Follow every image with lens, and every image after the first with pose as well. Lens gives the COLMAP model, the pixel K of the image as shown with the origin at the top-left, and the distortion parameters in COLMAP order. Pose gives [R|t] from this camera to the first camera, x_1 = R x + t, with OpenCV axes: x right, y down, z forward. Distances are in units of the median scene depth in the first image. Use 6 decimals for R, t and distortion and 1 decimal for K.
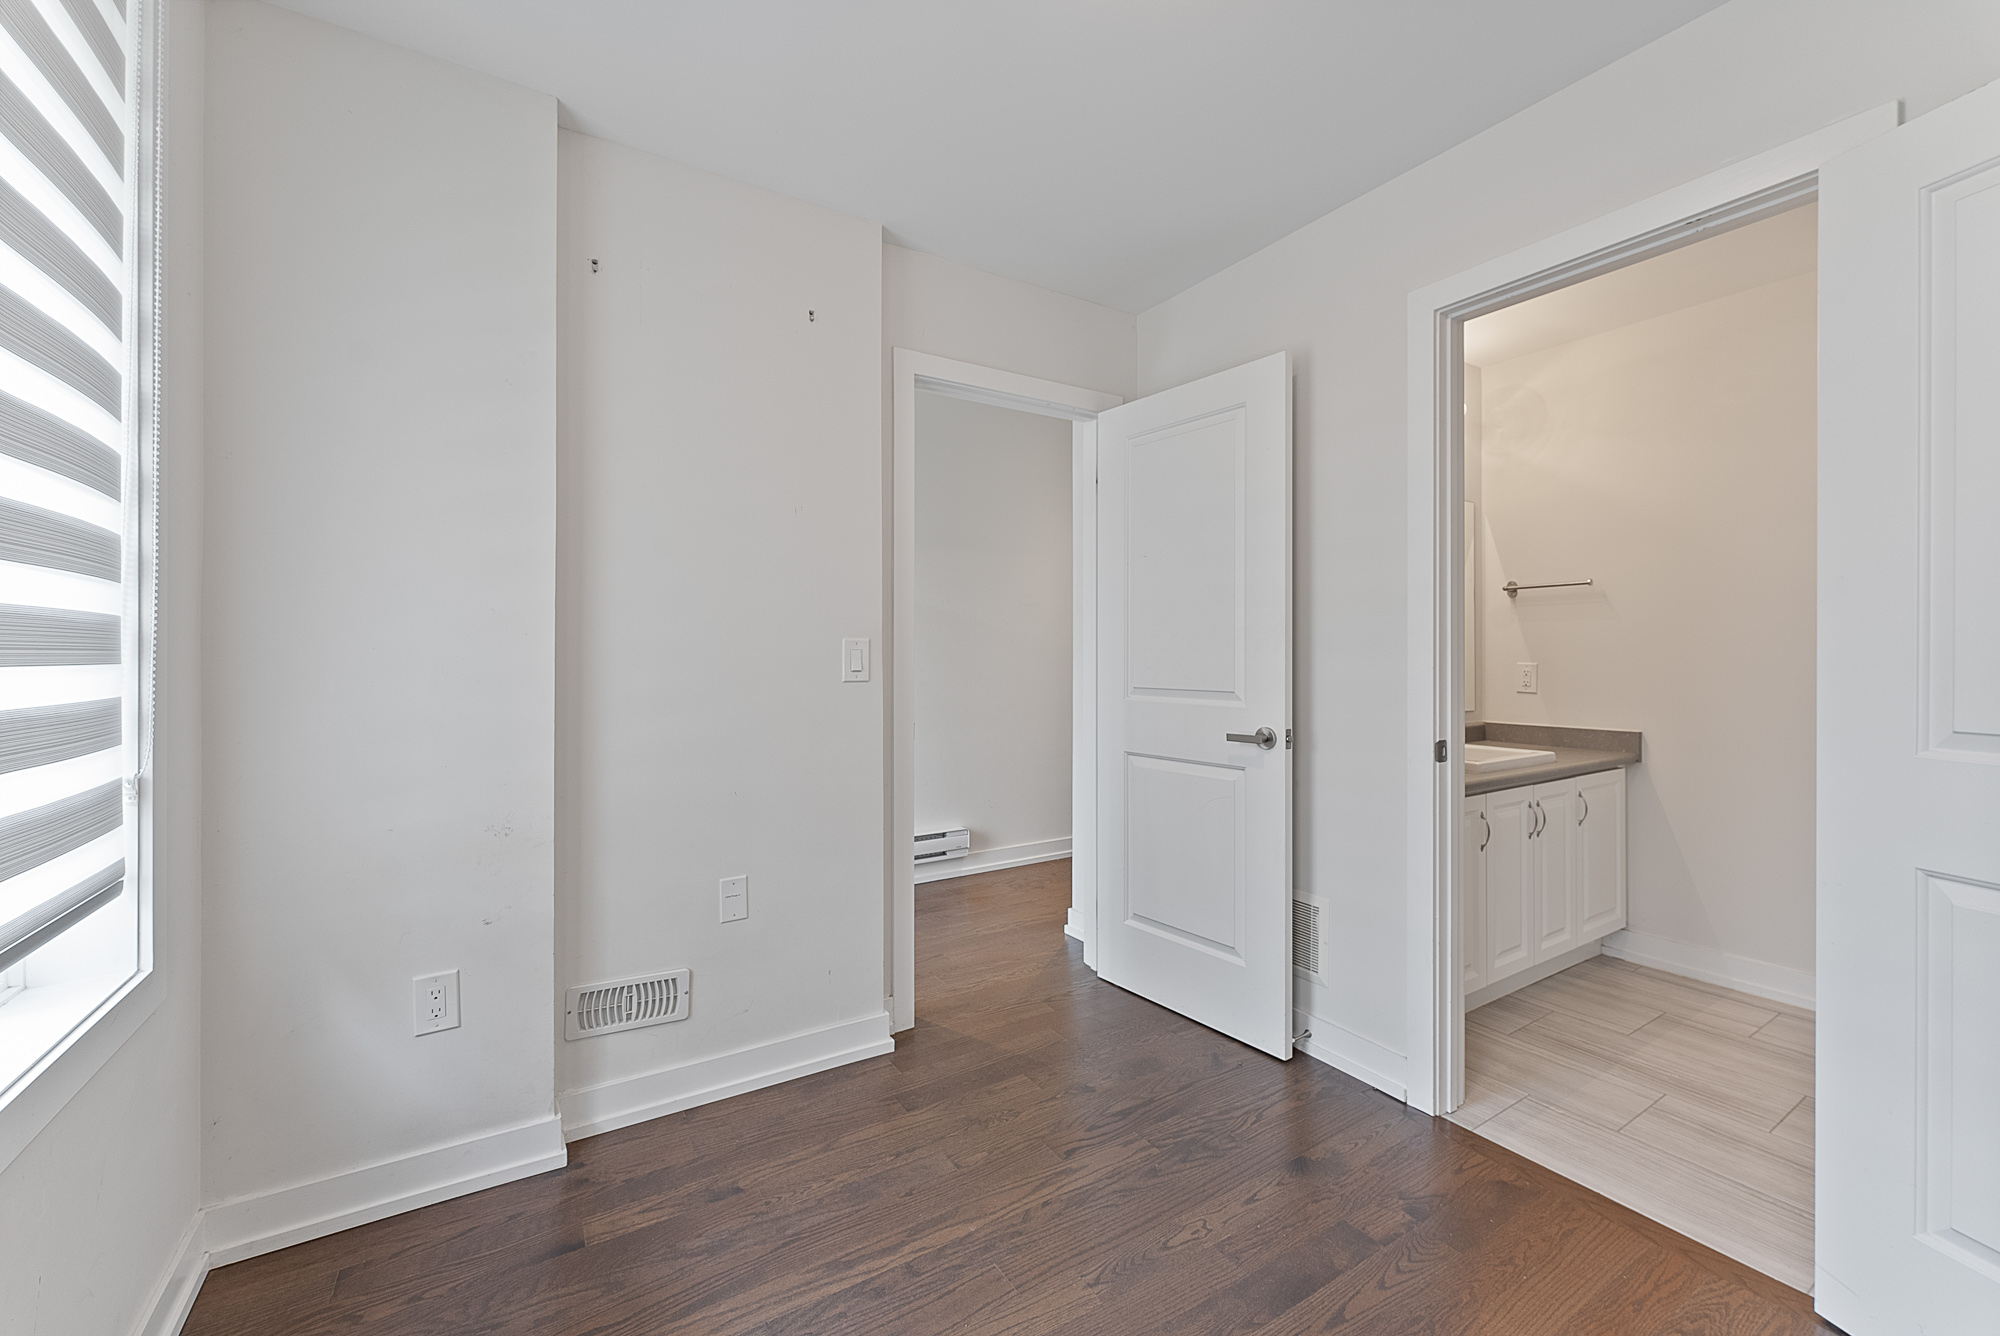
lens RADIAL K [[814.9, 0, 988.3], [0, 814.9, 647.0], [0, 0, 1]] dist [0.002526, 0.000185]
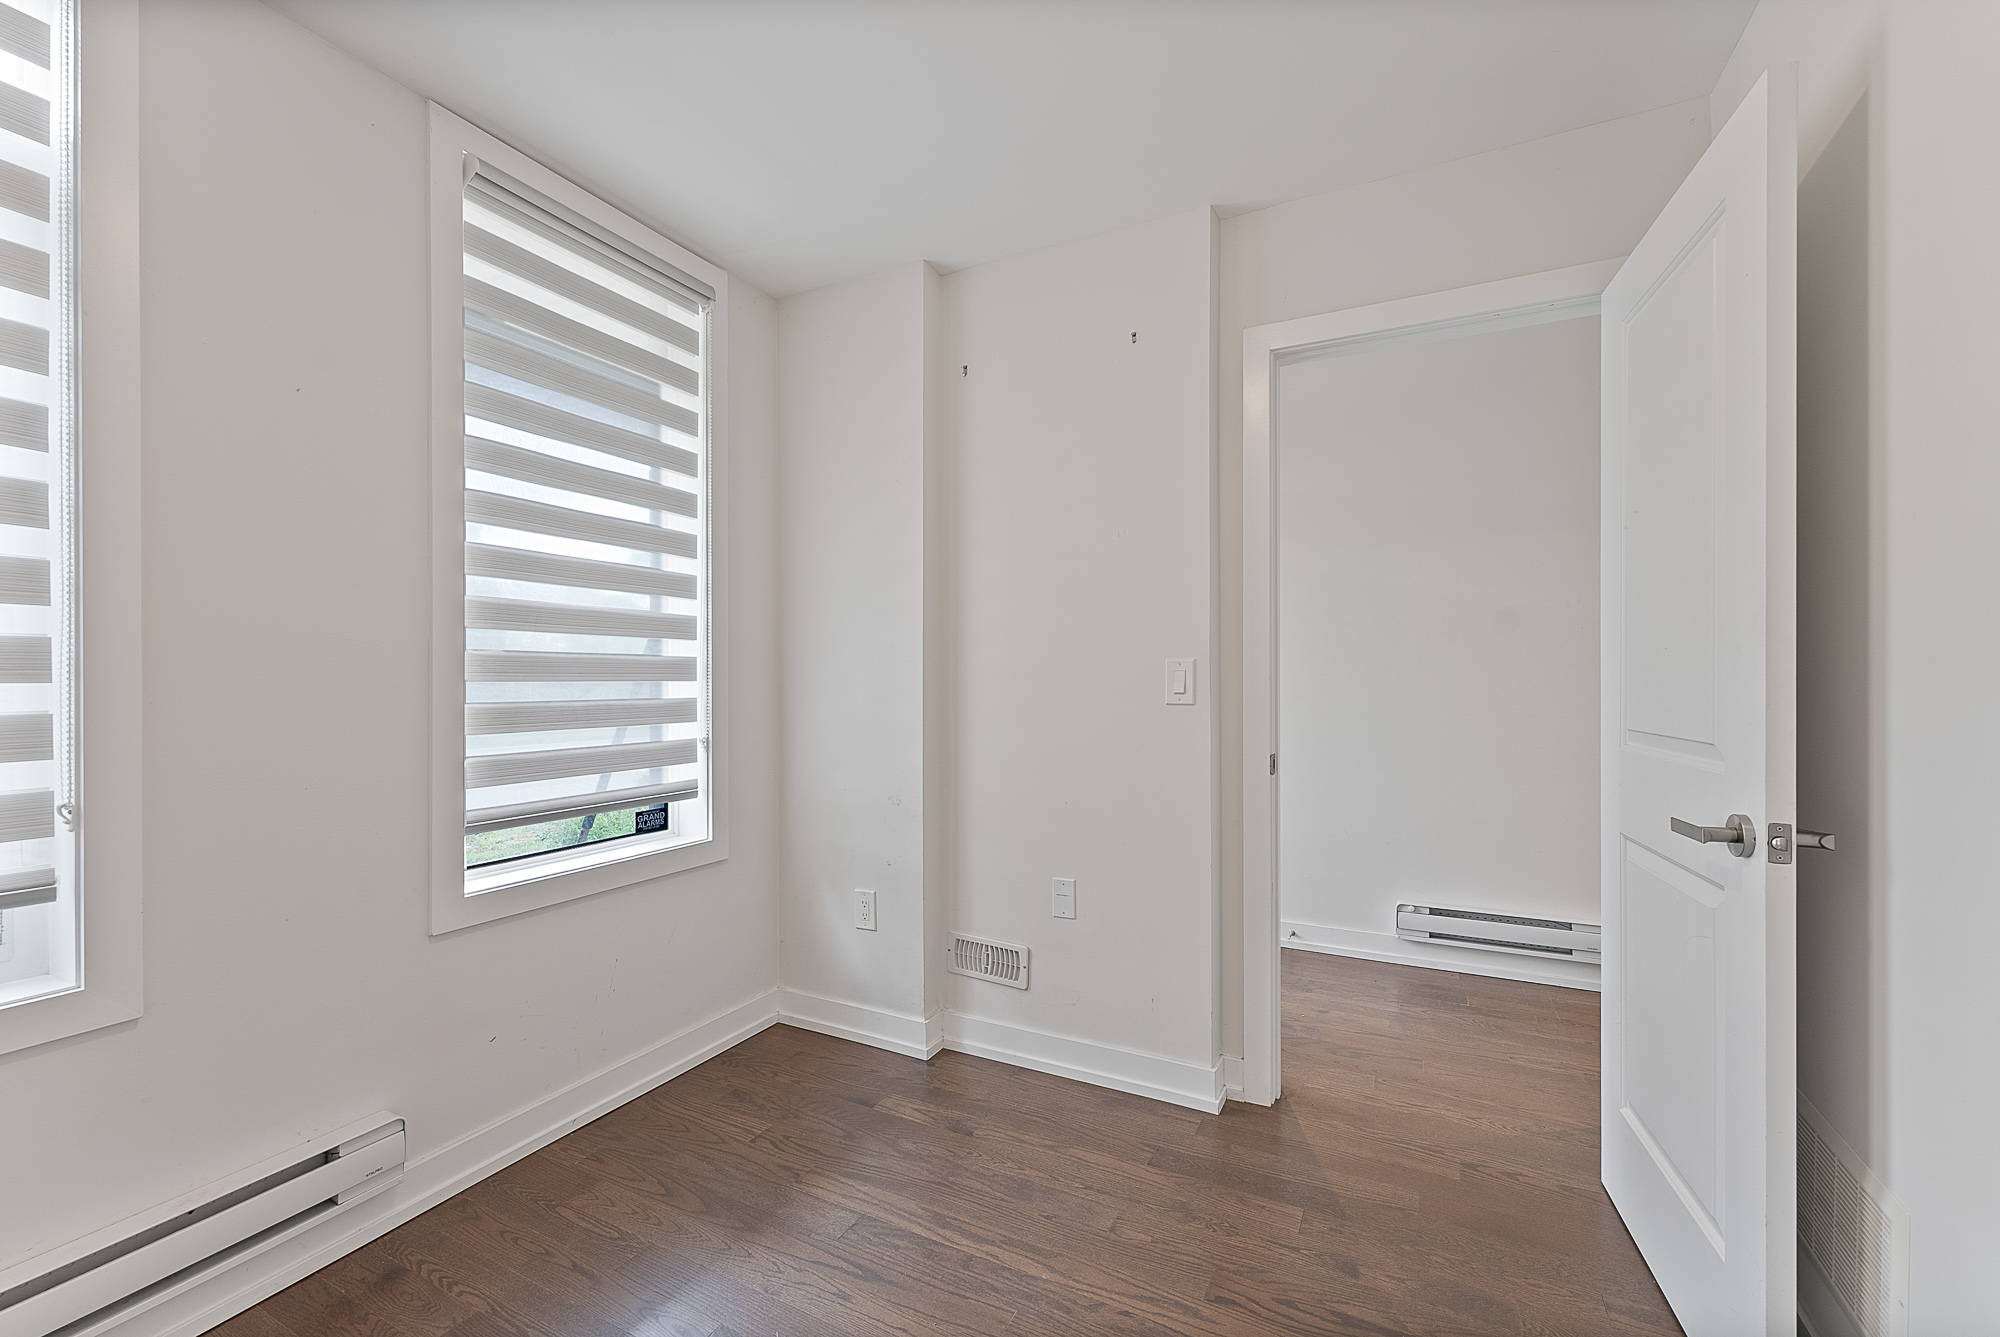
lens RADIAL K [[821.7, 0, 973.5], [0, 821.7, 671.3], [0, 0, 1]] dist [0.001621, 0.000067]
pose [[0.508372, -0.005227, -0.861122, 0.627931], [0.007247, 0.999972, -0.001791, 0.004433], [0.861107, -0.005330, 0.508396, 0.360125]]
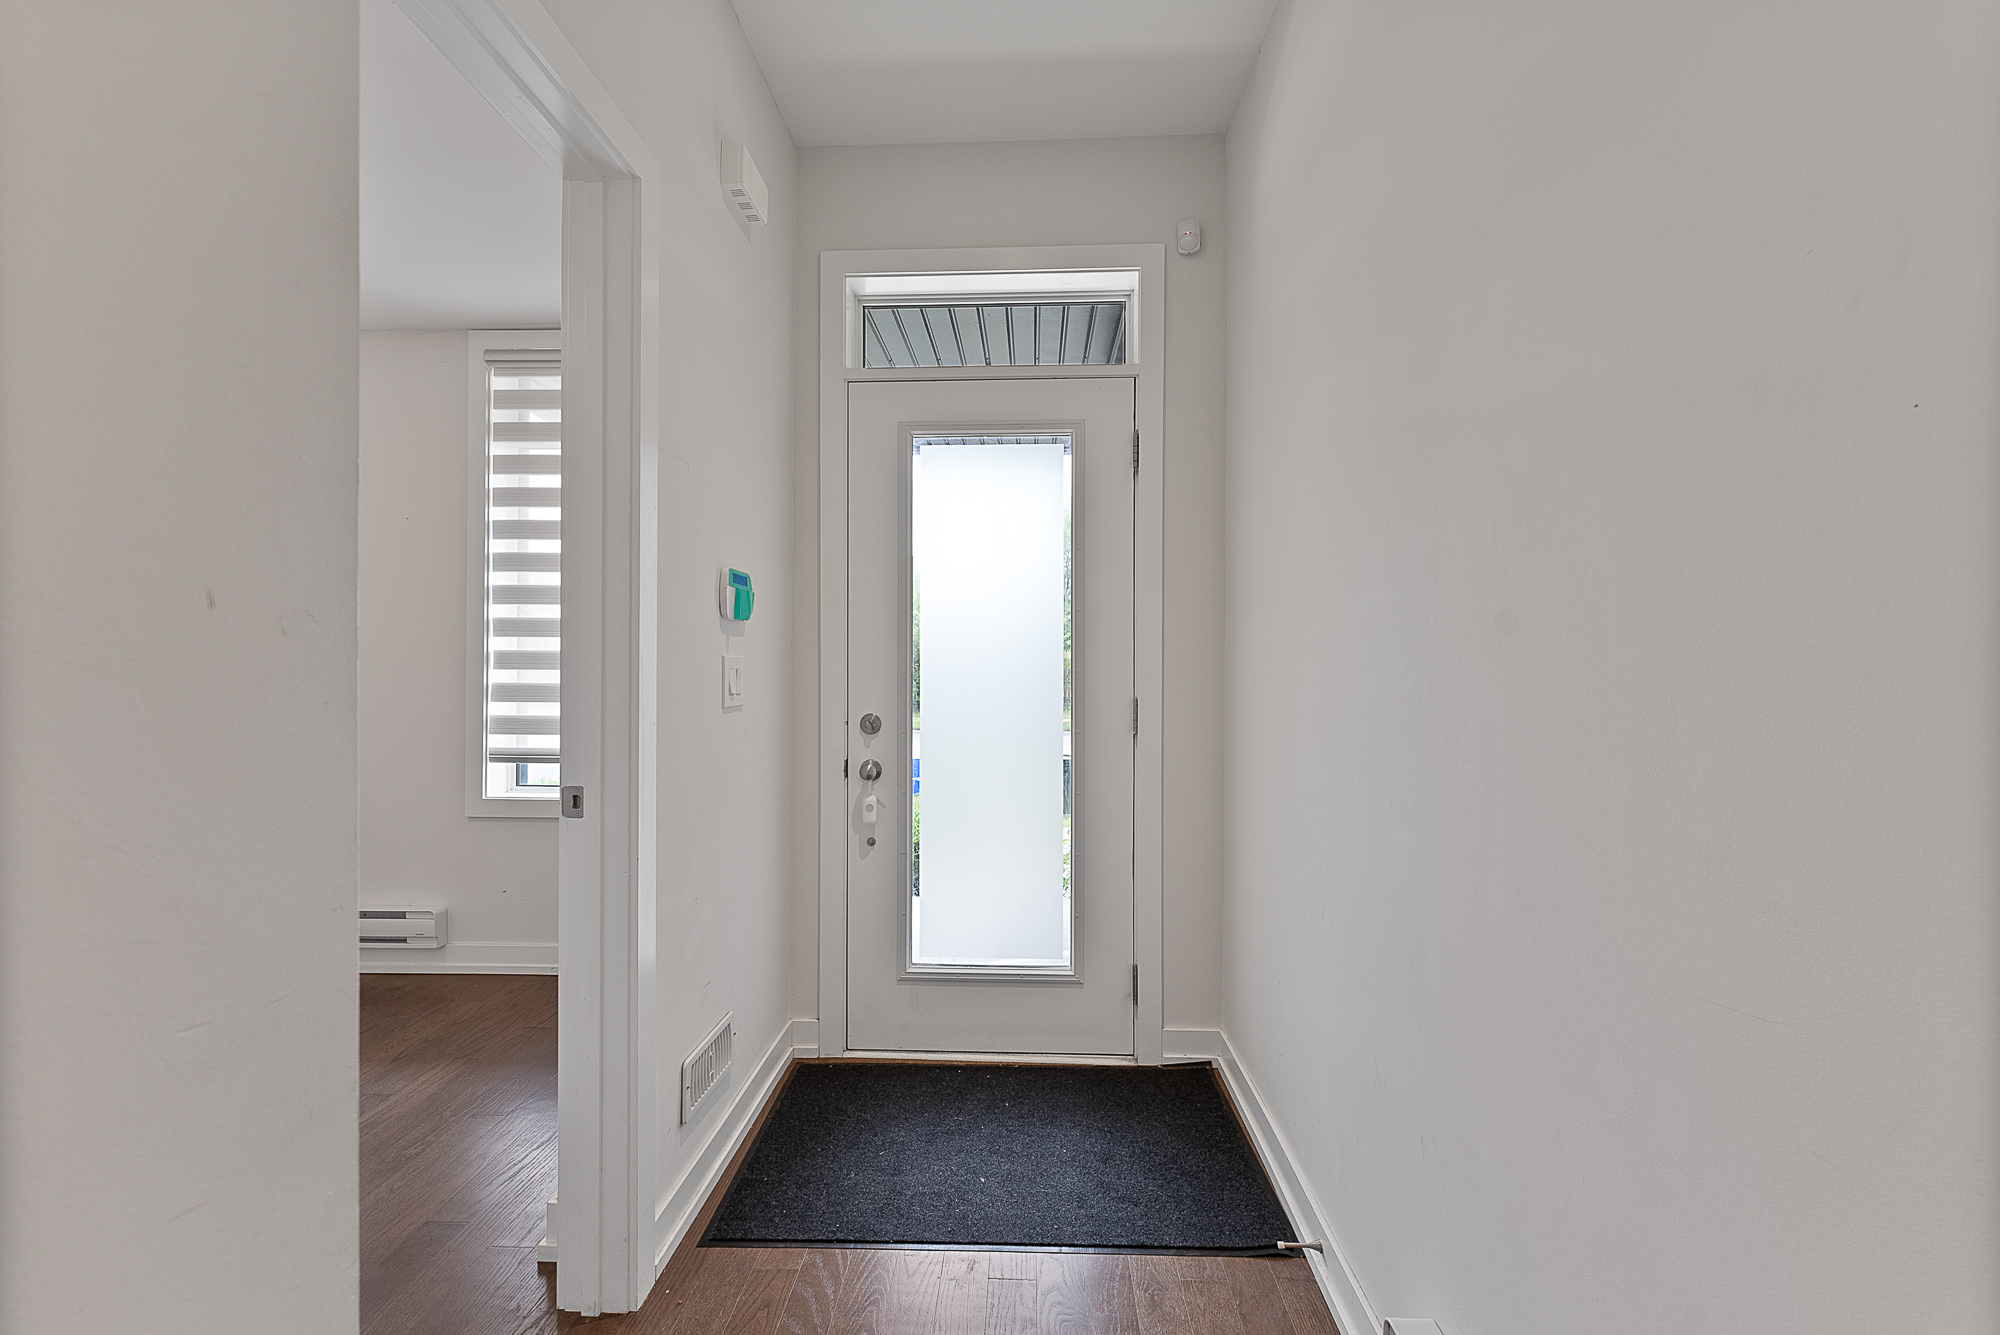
lens RADIAL K [[814.9, 0, 988.3], [0, 814.9, 646.5], [0, 0, 1]] dist [0.002526, 0.000185]
pose [[-0.567998, 0.004282, -0.823018, -0.026711], [0.002356, 0.999991, 0.003576, -0.068986], [0.823026, 0.000092, -0.568003, 3.214190]]
